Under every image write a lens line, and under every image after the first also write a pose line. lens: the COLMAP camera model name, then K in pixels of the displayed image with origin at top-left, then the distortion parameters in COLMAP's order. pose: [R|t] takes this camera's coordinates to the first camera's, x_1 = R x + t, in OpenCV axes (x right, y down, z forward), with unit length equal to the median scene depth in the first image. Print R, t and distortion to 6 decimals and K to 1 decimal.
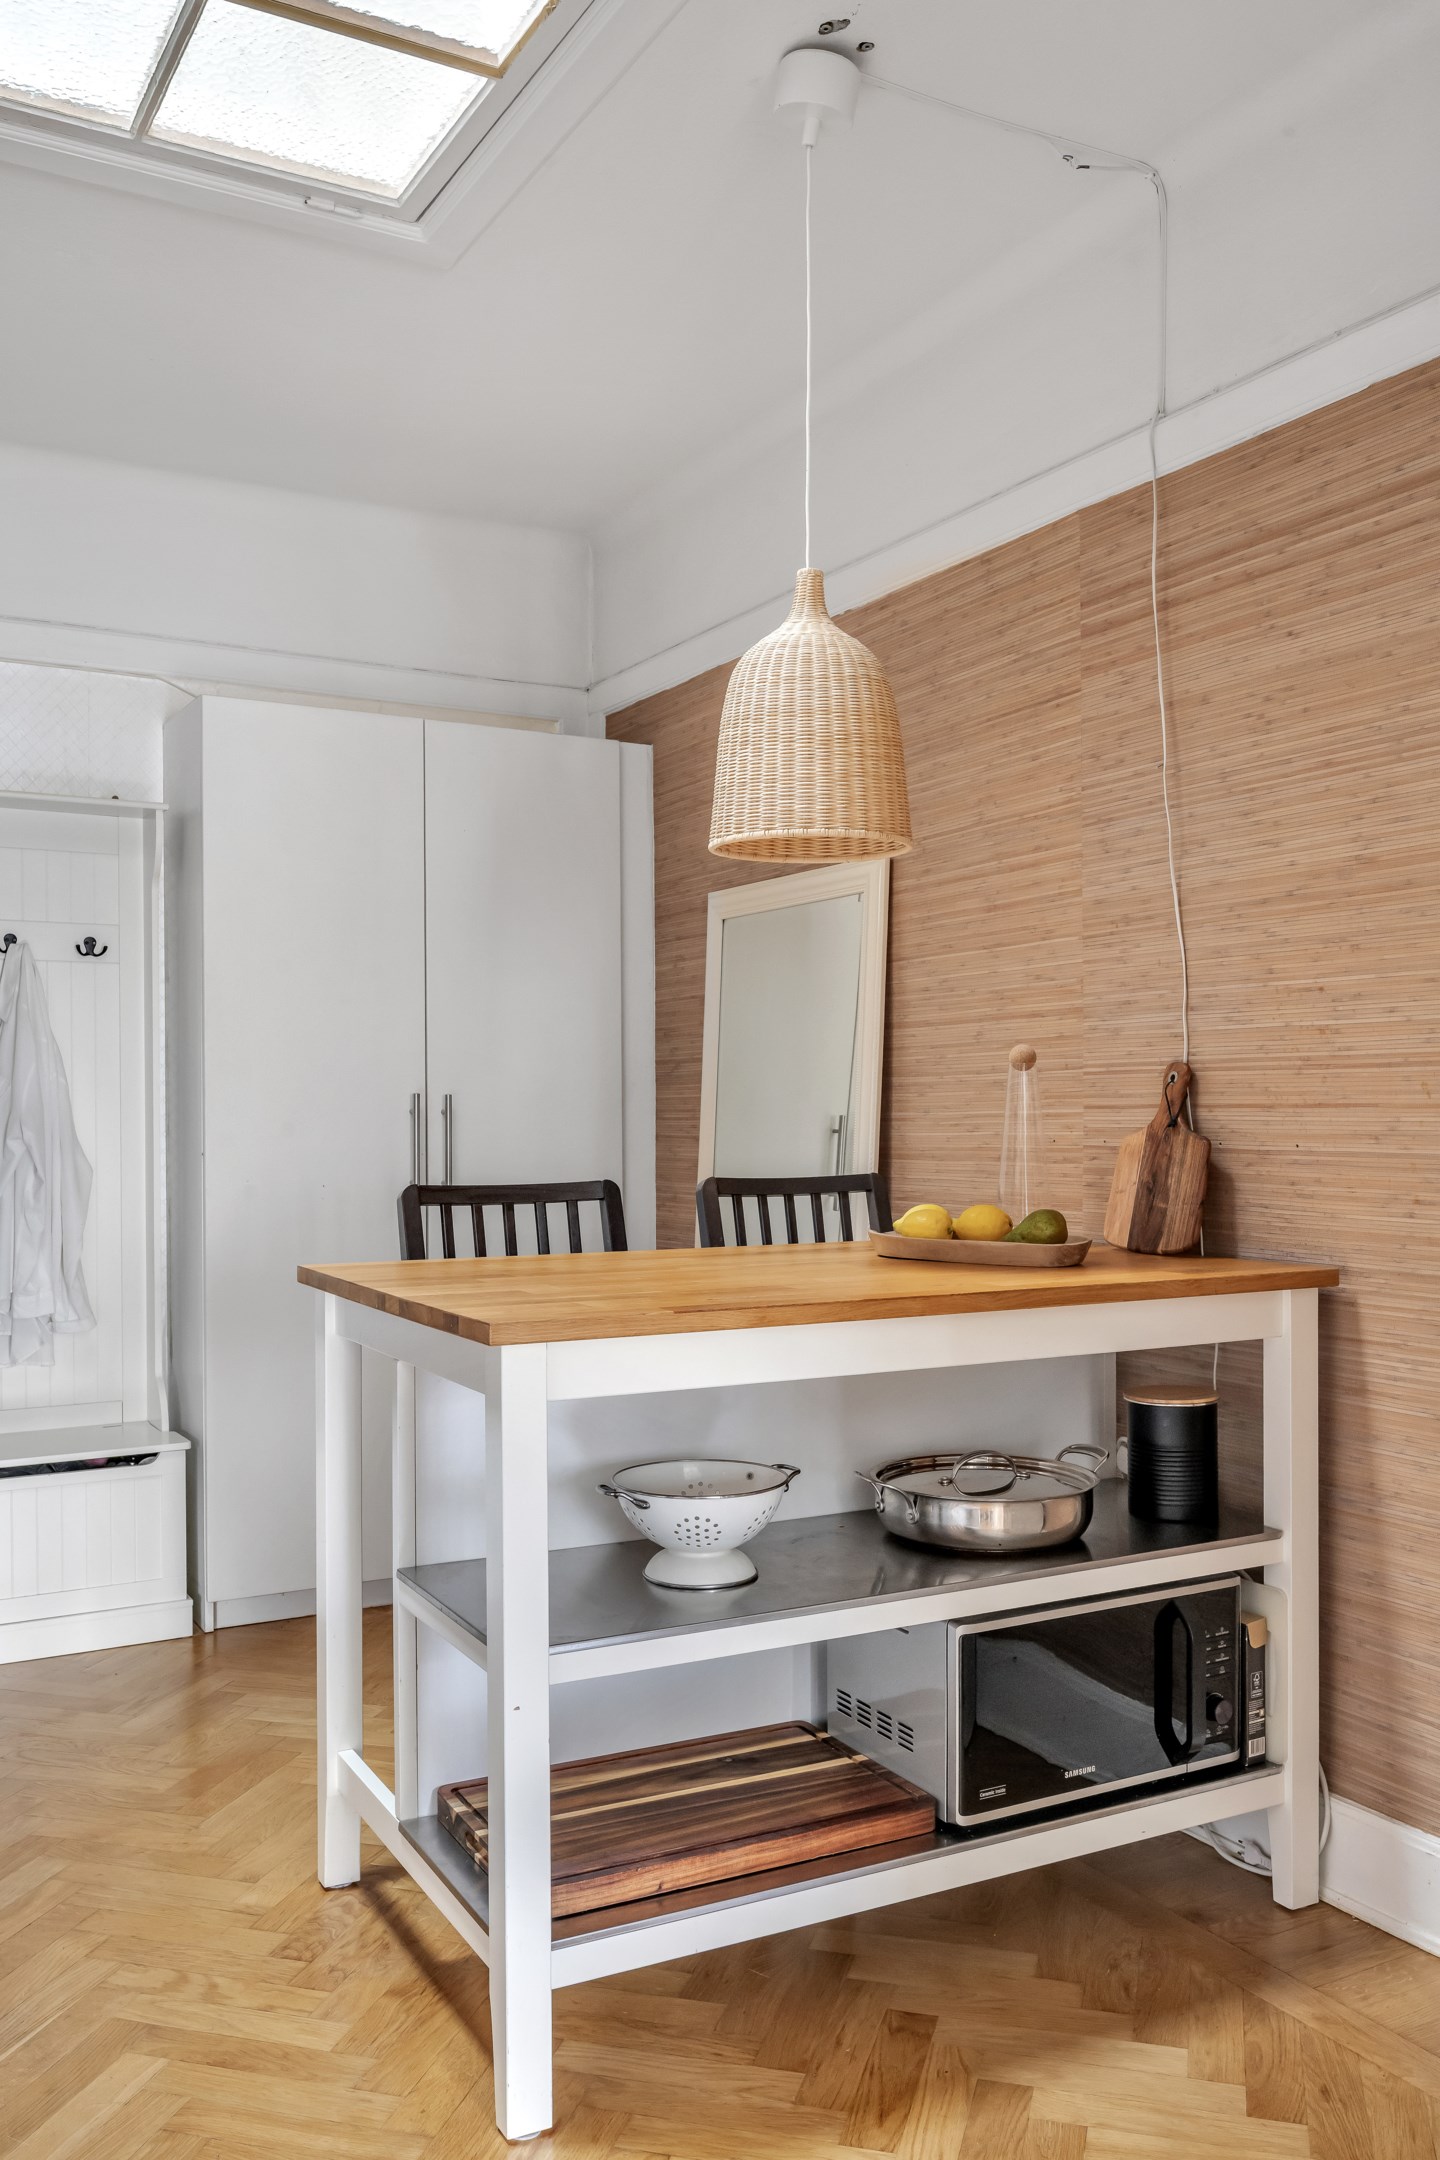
lens RADIAL K [[1762.3, 0, 728.0], [0, 1762.3, 1130.8], [0, 0, 1]] dist [0.011574, 0.000332]
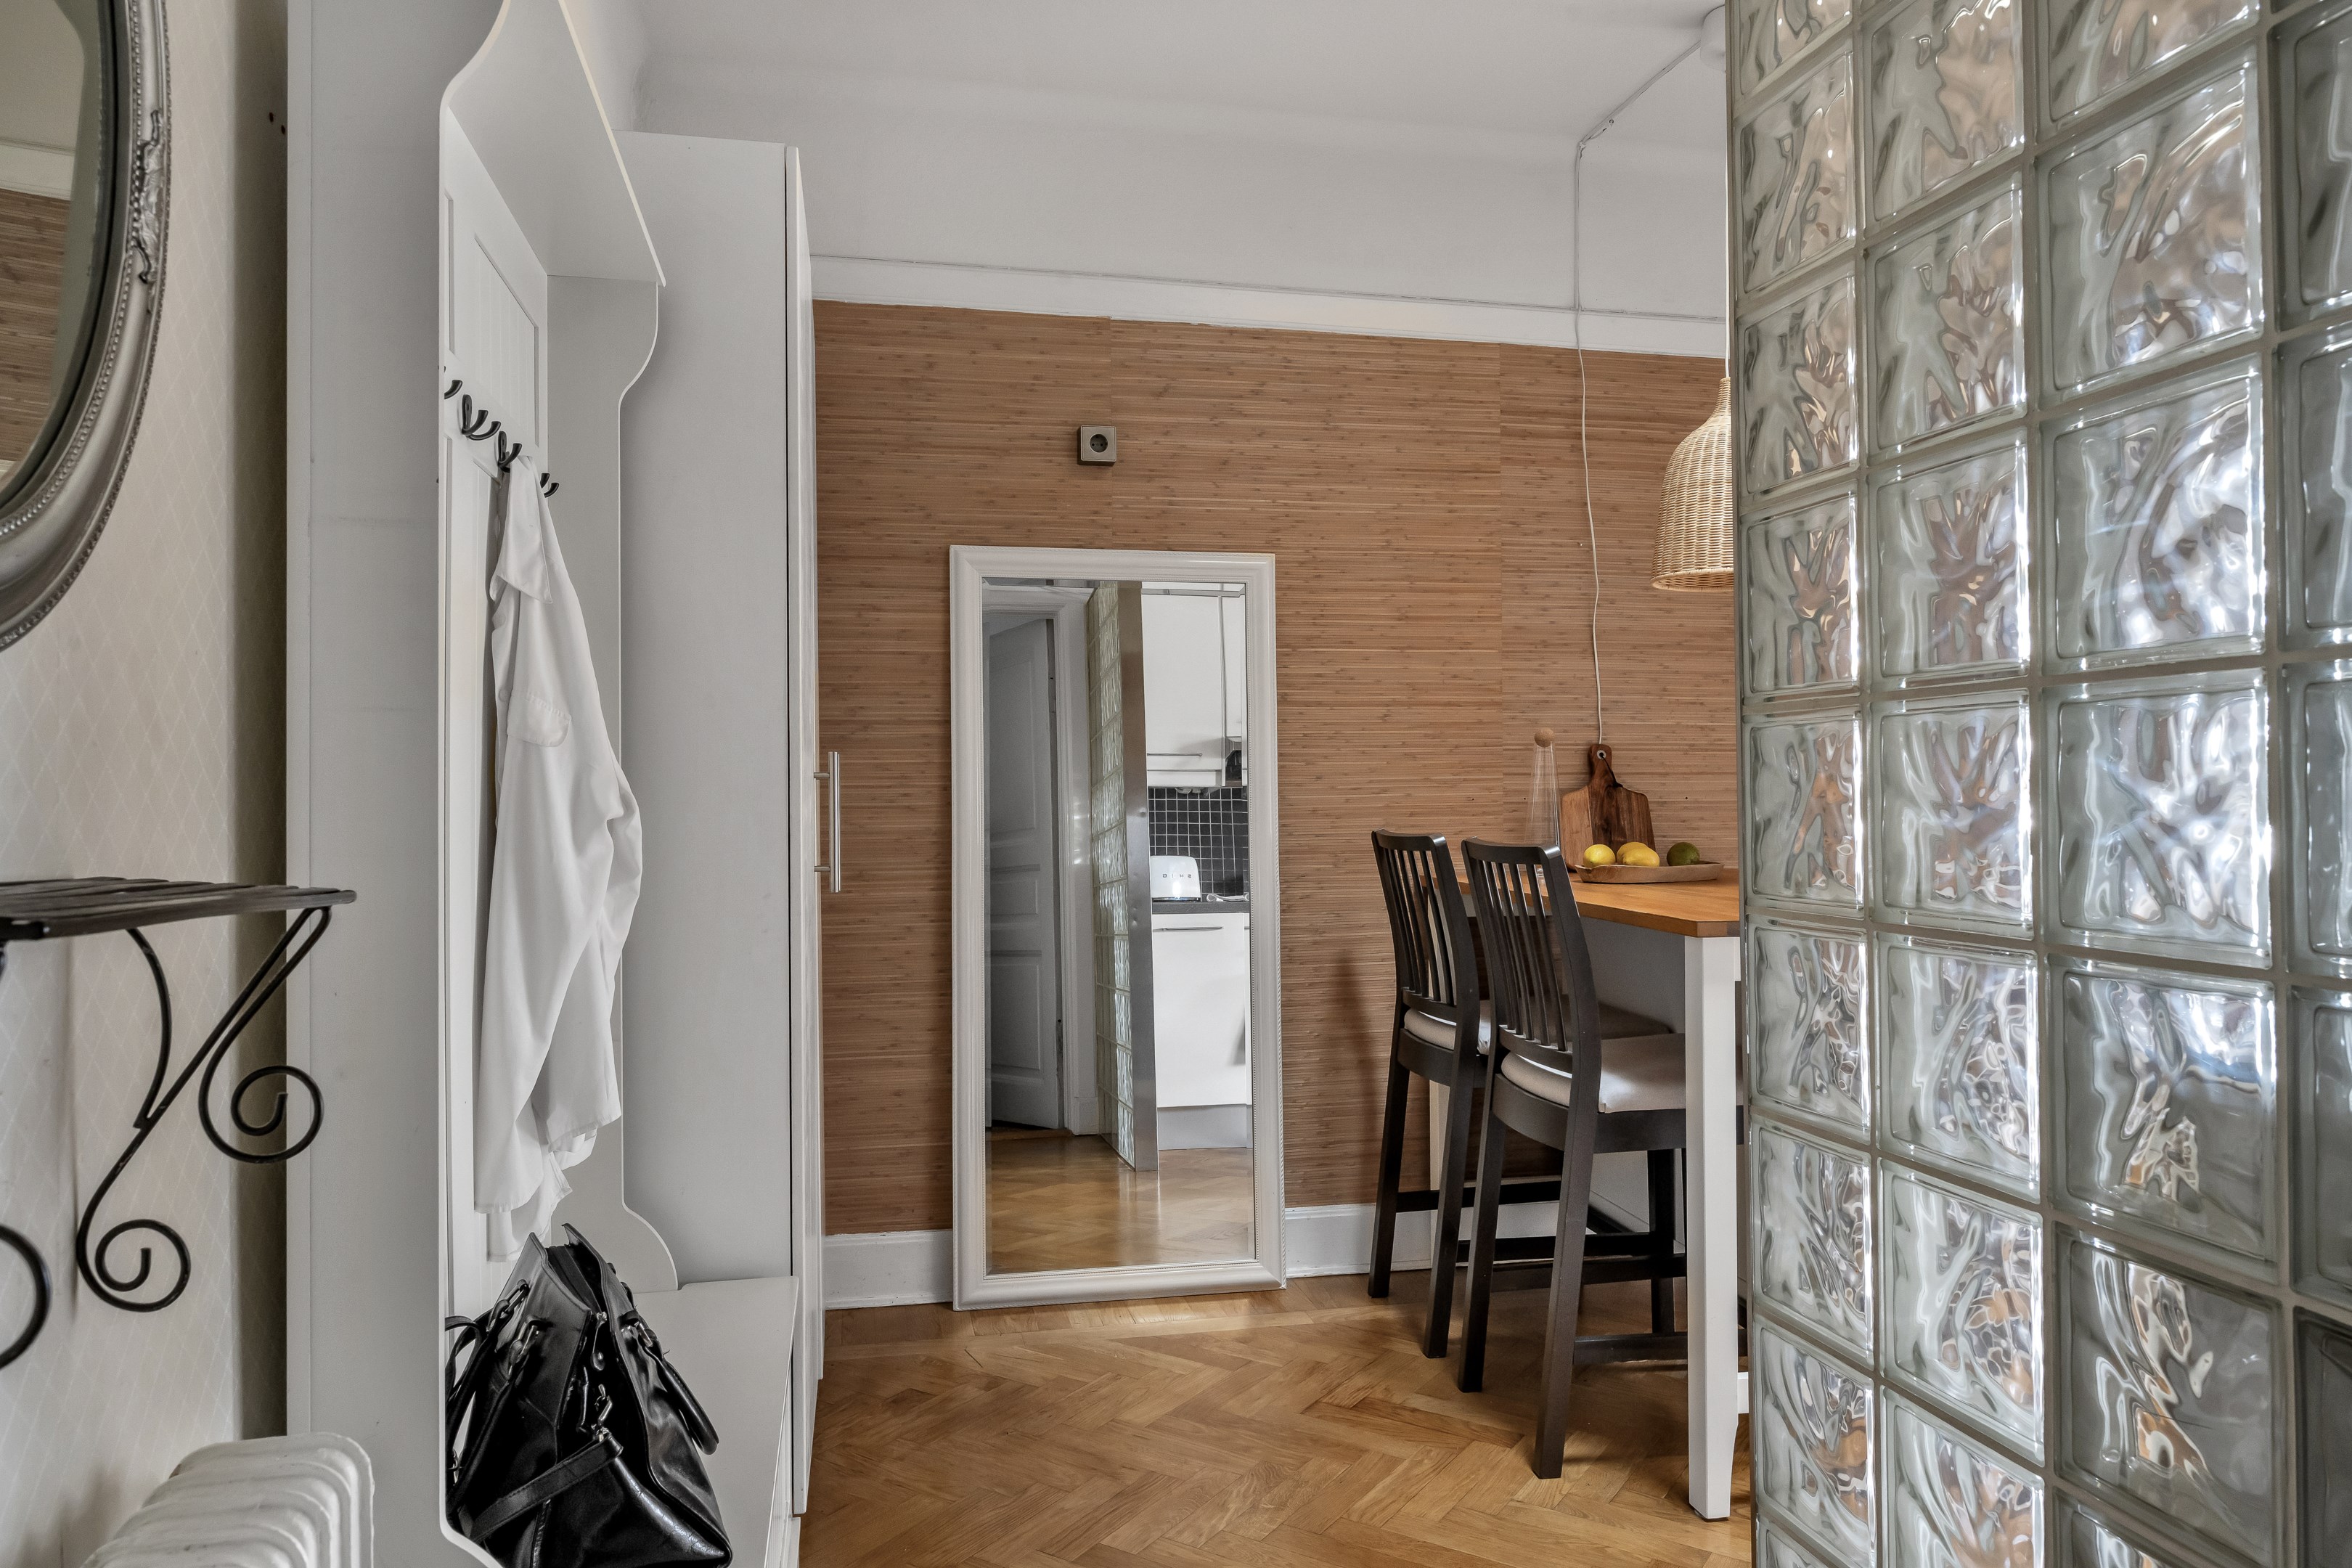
lens RADIAL K [[1635.7, 0, 1181.0], [0, 1635.7, 782.4], [0, 0, 1]] dist [-0.001964, 0.000279]
pose [[0.308674, 0.002655, 0.951164, -1.113299], [0.013621, 0.999881, -0.007211, -0.001233], [-0.951070, 0.015182, 0.308601, 0.859811]]
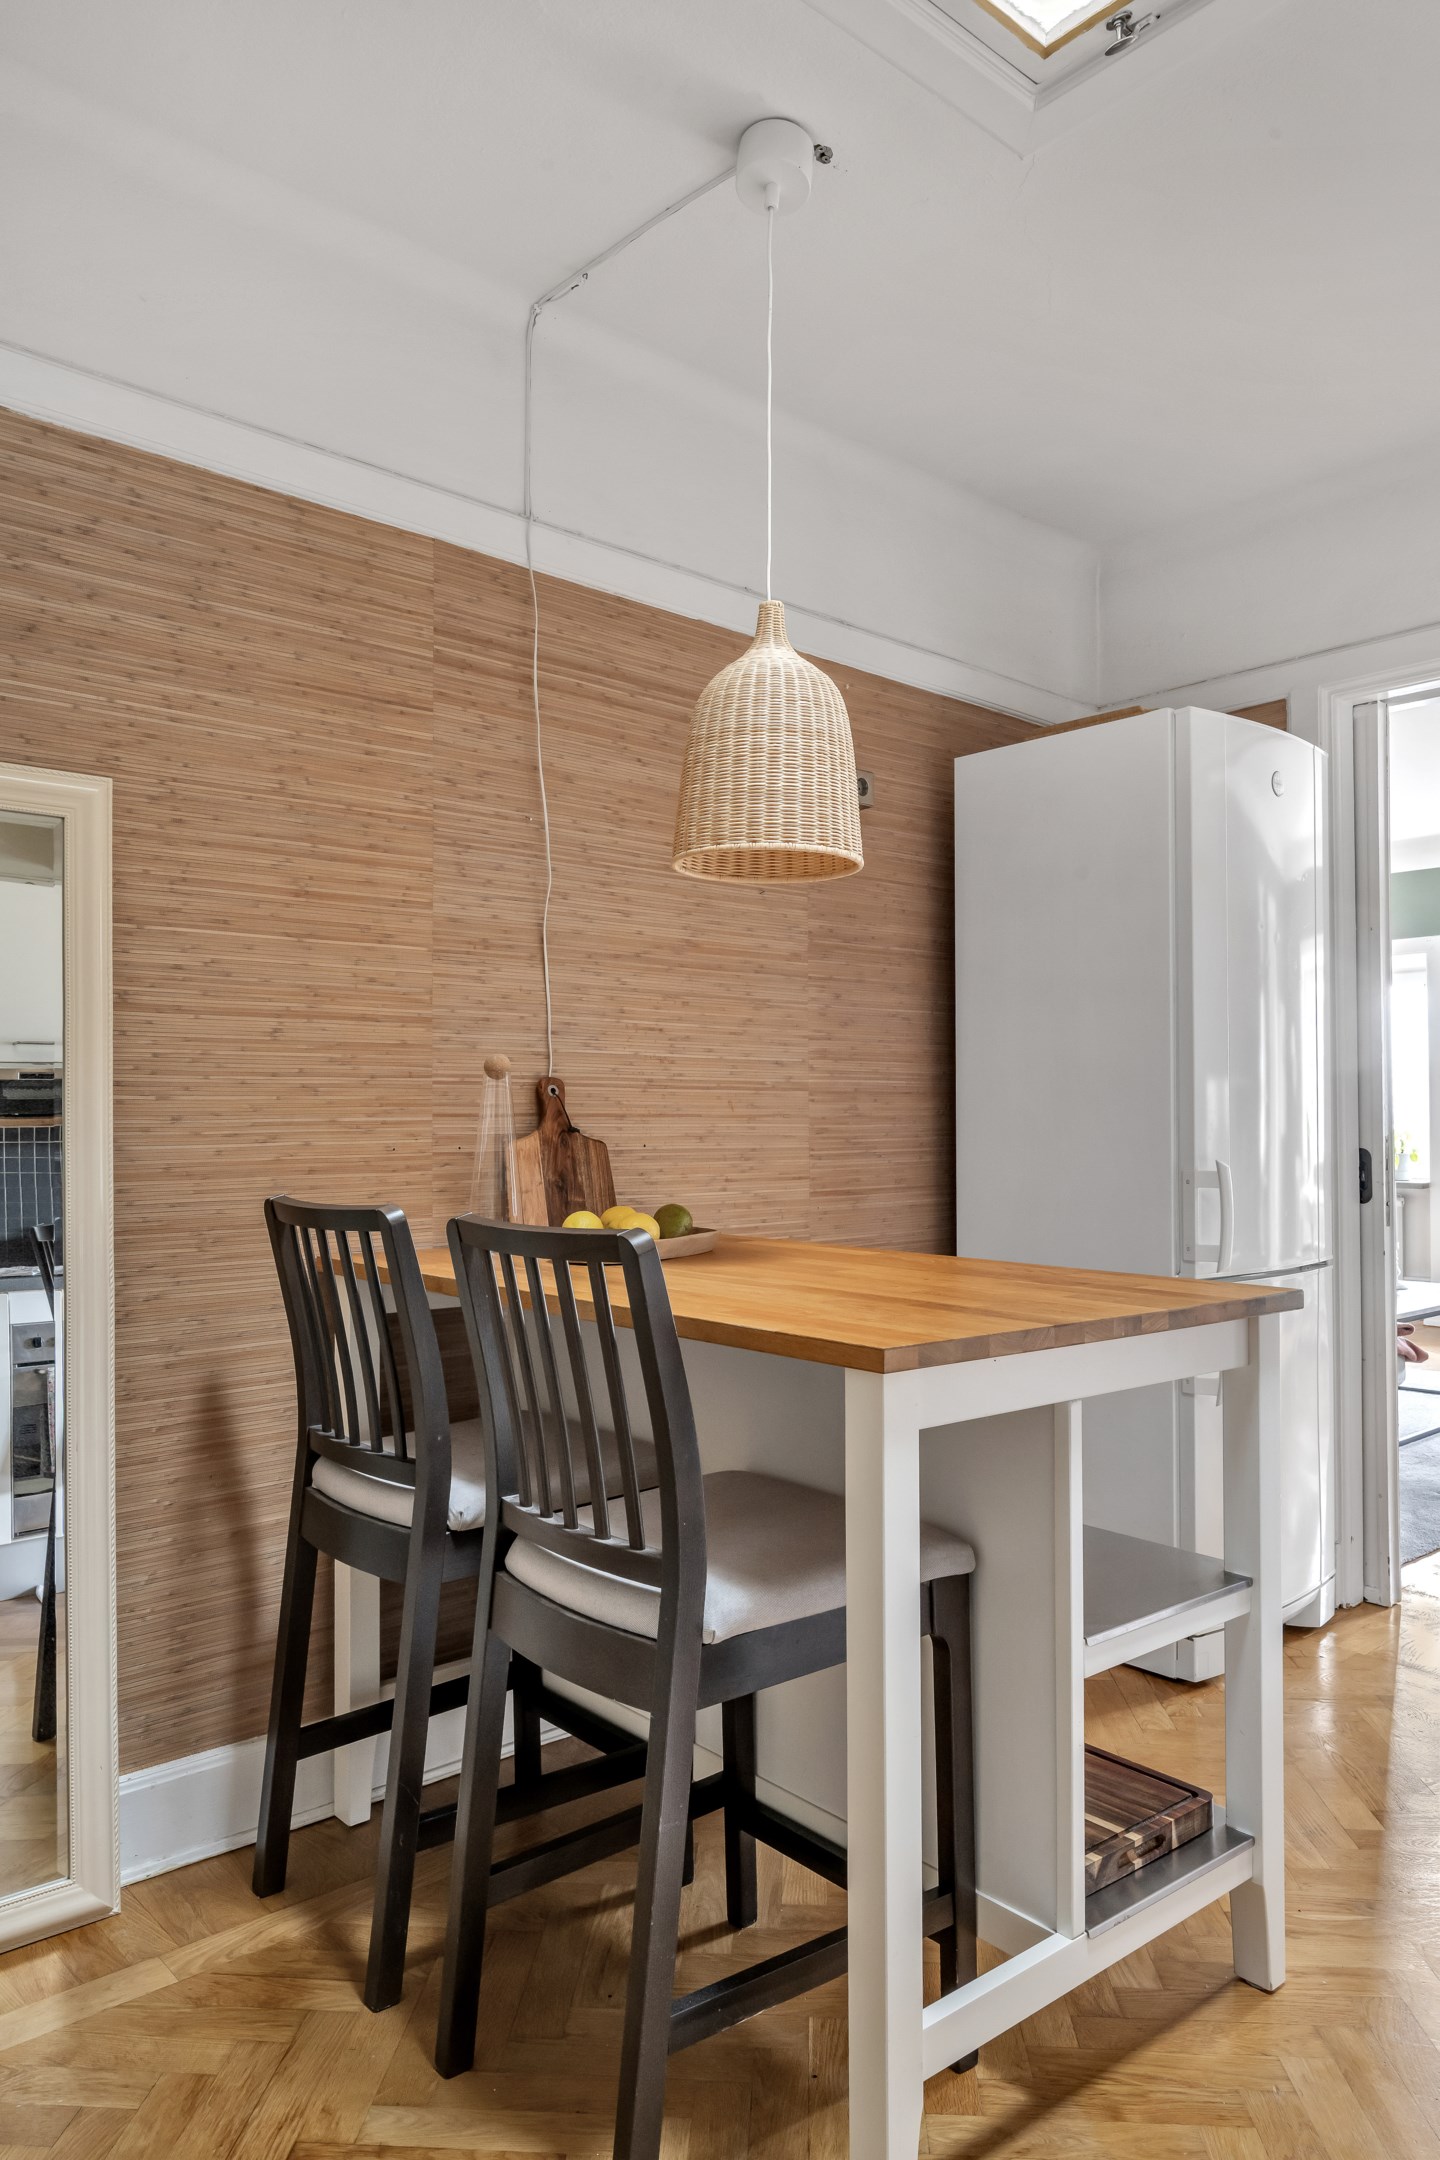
lens RADIAL K [[1484.5, 0, 730.1], [0, 1484.5, 1089.4], [0, 0, 1]] dist [-0.005073, 0.003070]
pose [[-0.204646, 0.021199, 0.978607, -0.690616], [0.010178, 0.999757, -0.019528, -0.009933], [-0.978783, 0.005964, -0.204812, 1.025149]]
